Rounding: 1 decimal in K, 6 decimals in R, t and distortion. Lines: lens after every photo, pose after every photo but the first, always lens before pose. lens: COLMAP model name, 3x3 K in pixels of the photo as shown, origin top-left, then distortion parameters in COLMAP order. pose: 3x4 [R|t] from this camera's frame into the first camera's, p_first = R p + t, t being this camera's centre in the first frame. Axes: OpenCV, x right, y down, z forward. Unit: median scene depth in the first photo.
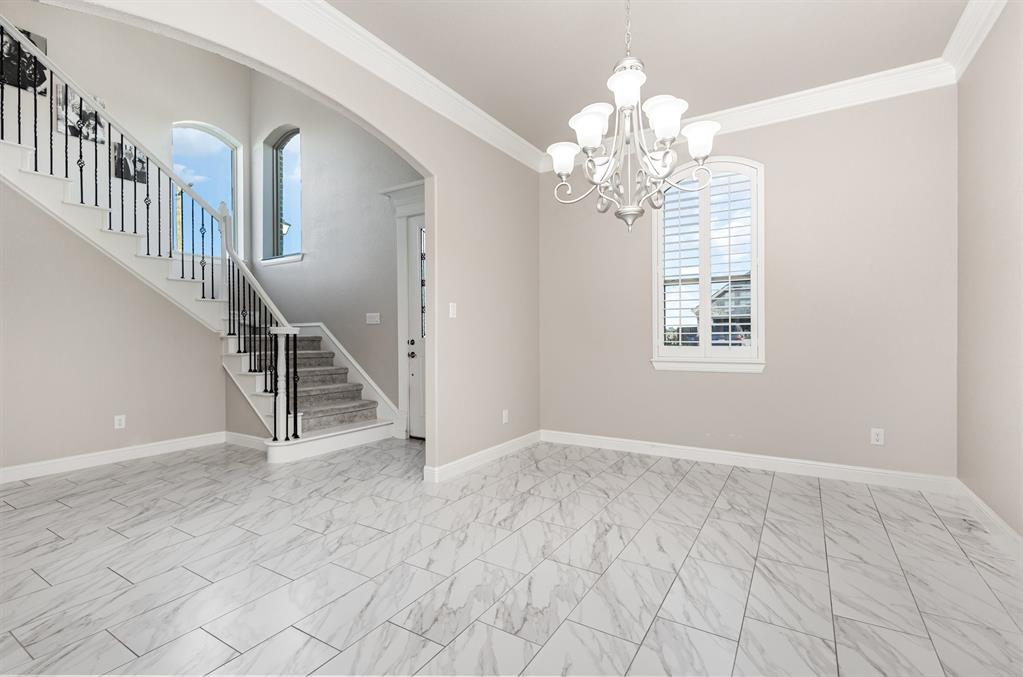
lens RADIAL K [[471.7, 0, 511.5], [0, 471.7, 338.5], [0, 0, 1]] dist [0.002963, 0.000159]
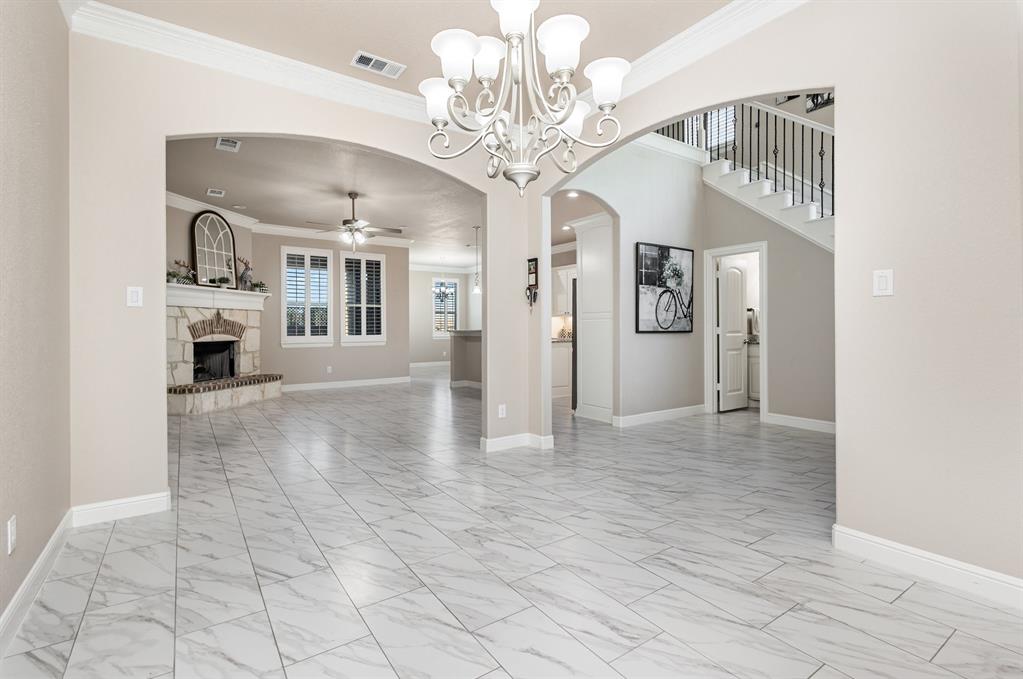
lens RADIAL K [[471.7, 0, 511.5], [0, 471.7, 339.5], [0, 0, 1]] dist [0.002963, 0.000159]
pose [[-0.400434, 0.029413, -0.915853, 0.874180], [0.000424, 0.999491, 0.031914, -0.015429], [0.916325, 0.012391, -0.400243, 1.161243]]
